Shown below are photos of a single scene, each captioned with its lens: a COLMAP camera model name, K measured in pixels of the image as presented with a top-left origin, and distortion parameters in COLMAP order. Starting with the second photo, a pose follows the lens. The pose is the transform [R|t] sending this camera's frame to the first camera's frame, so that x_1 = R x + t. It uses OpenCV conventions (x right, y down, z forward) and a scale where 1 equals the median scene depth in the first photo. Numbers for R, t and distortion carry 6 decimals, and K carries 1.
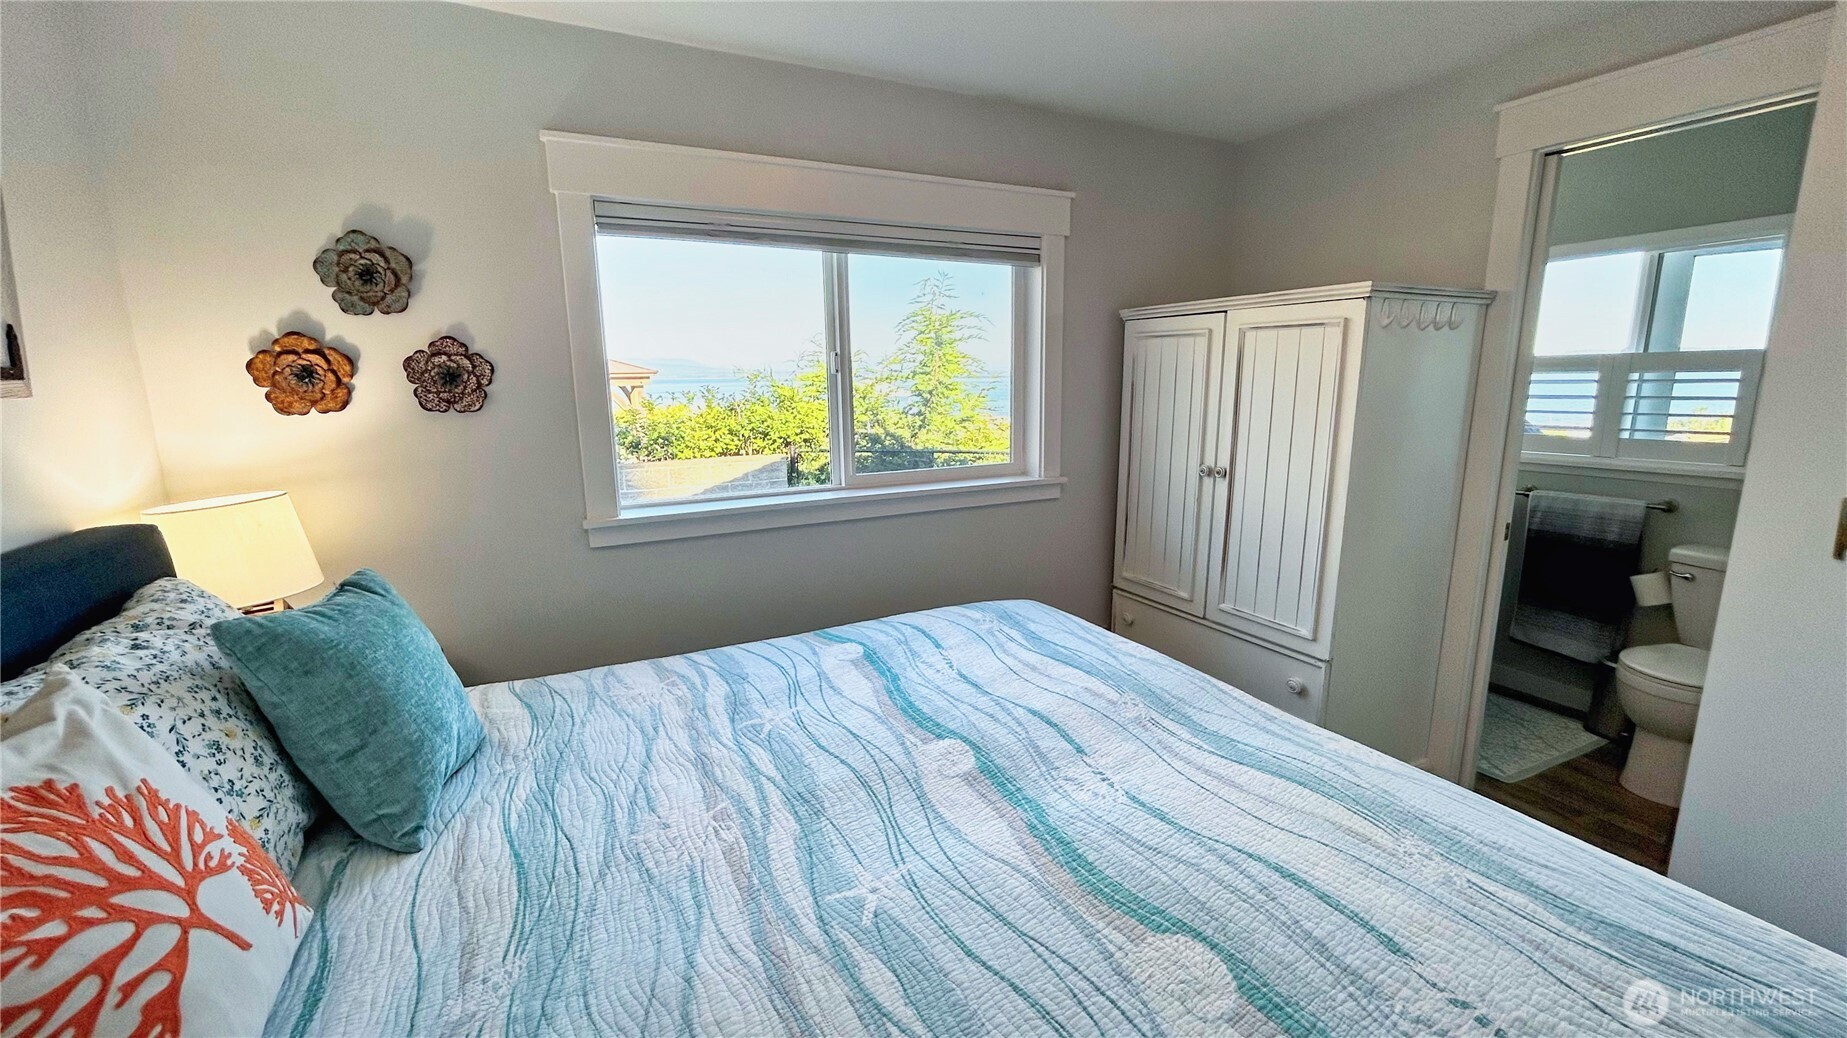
lens RADIAL K [[755.9, 0, 918.8], [0, 755.9, 512.4], [0, 0, 1]] dist [0.000905, 0.000506]
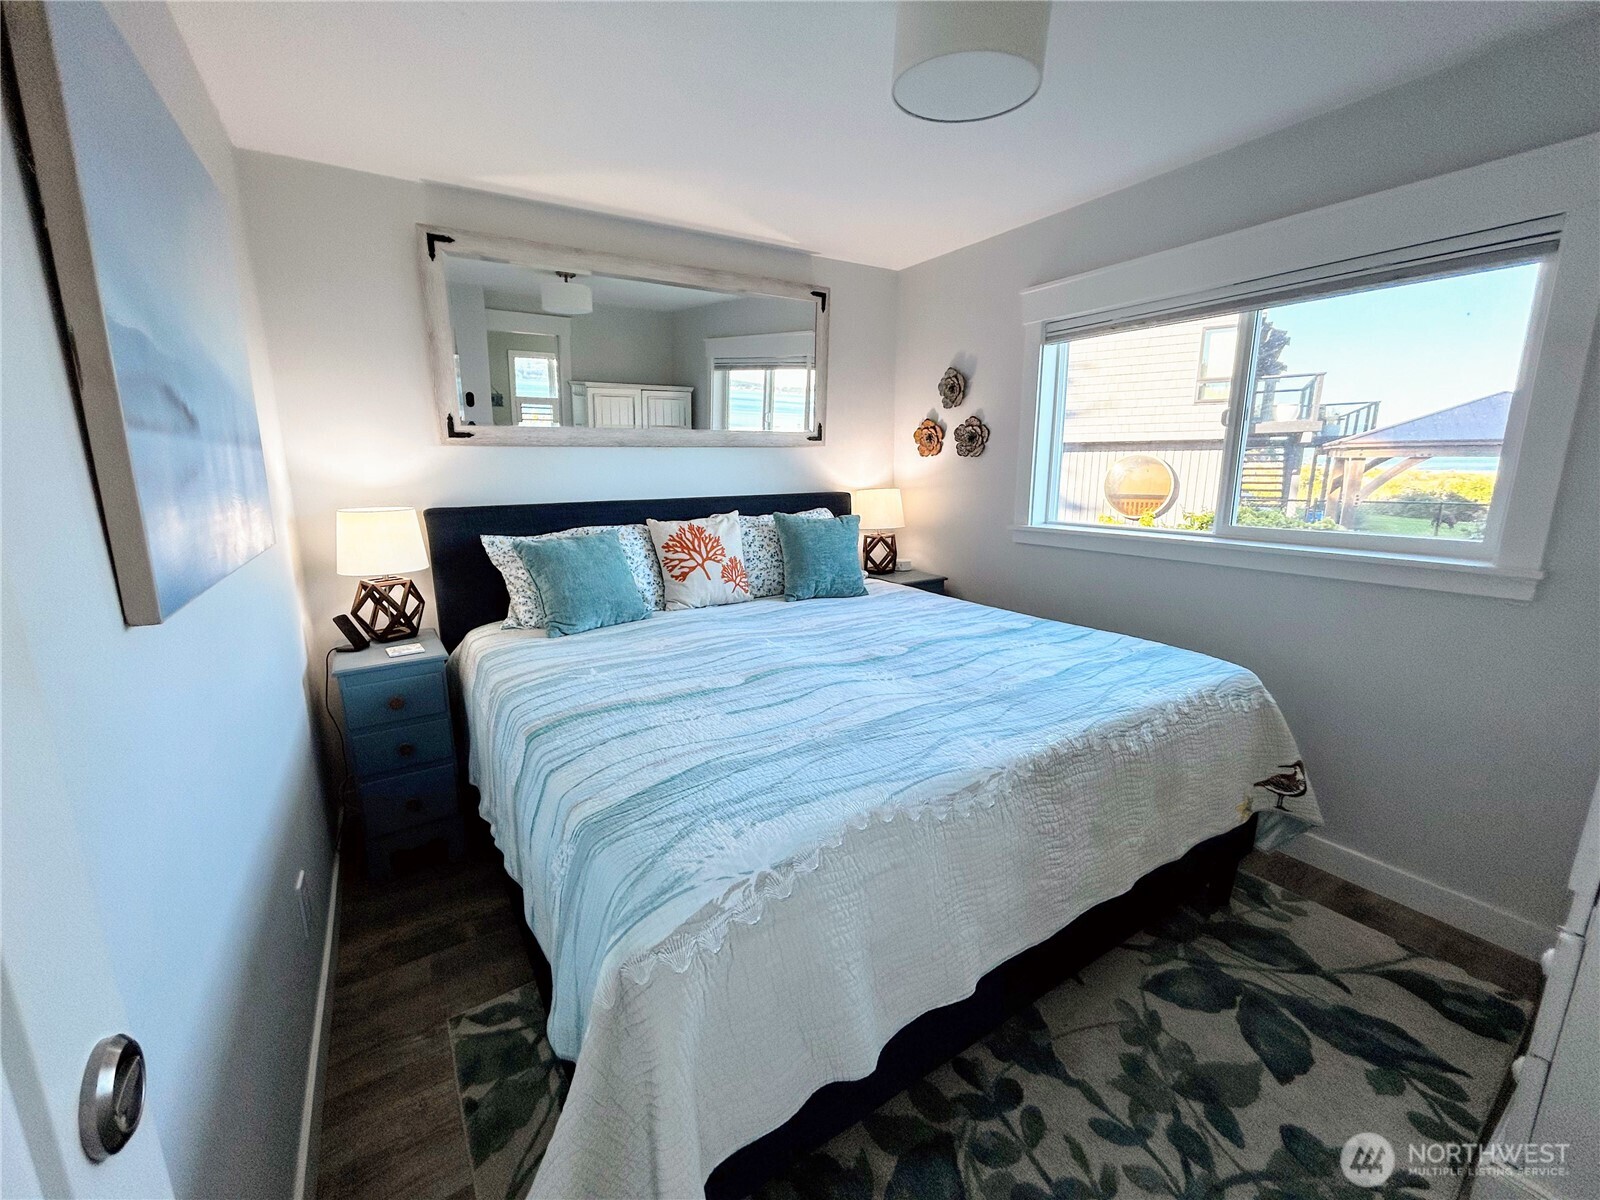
lens RADIAL K [[650.5, 0, 796.9], [0, 650.5, 597.9], [0, 0, 1]] dist [0.000548, 0.000274]
pose [[0.094291, 0.218591, -0.971250, 1.104613], [-0.169508, 0.964876, 0.200700, -0.046137], [0.981008, 0.145710, 0.128032, 0.442275]]
